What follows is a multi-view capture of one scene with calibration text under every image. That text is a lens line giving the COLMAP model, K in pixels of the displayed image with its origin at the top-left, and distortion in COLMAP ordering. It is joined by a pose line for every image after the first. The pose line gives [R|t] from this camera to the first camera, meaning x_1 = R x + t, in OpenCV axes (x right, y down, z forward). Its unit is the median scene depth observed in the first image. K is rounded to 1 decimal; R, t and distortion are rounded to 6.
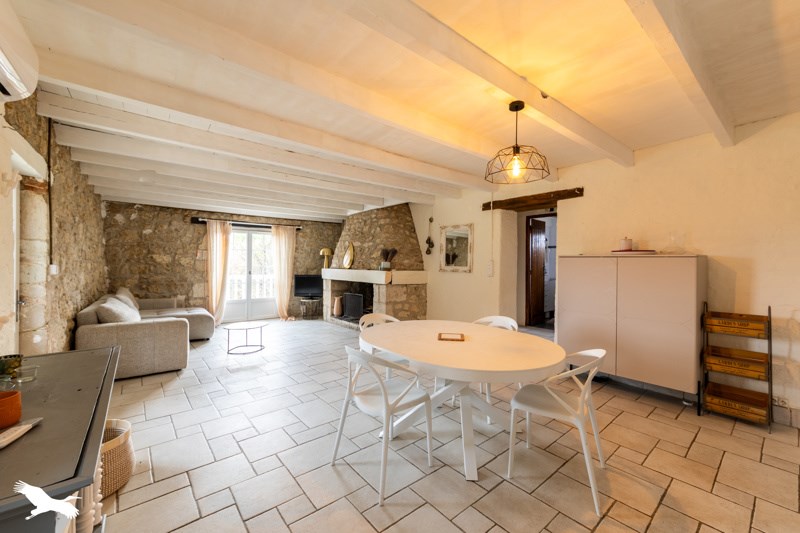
lens RADIAL K [[322.4, 0, 400.6], [0, 322.4, 262.5], [0, 0, 1]] dist [-0.003261, -0.000470]
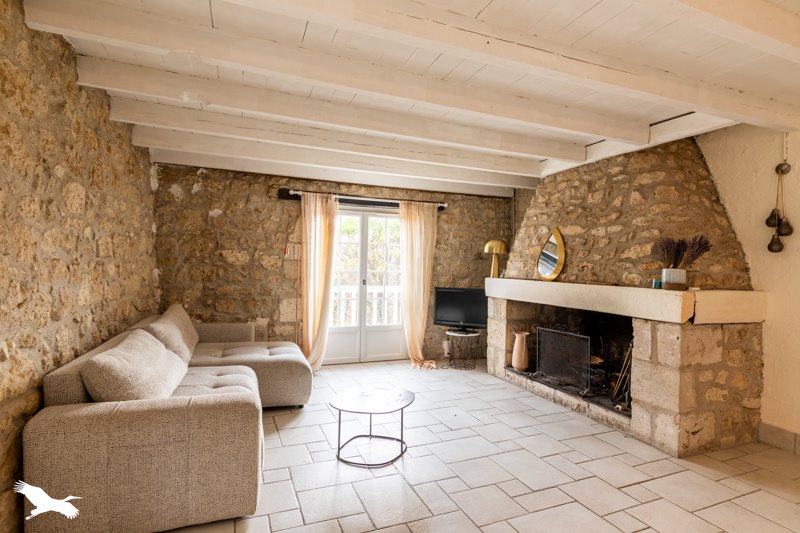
lens RADIAL K [[414.3, 0, 401.5], [0, 414.3, 266.7], [0, 0, 1]] dist [0.001488, 0.000137]
pose [[0.954675, 0.015258, -0.297258, -0.206173], [-0.013813, 0.999880, 0.006961, -0.003475], [0.297328, -0.002540, 0.954772, 0.341218]]
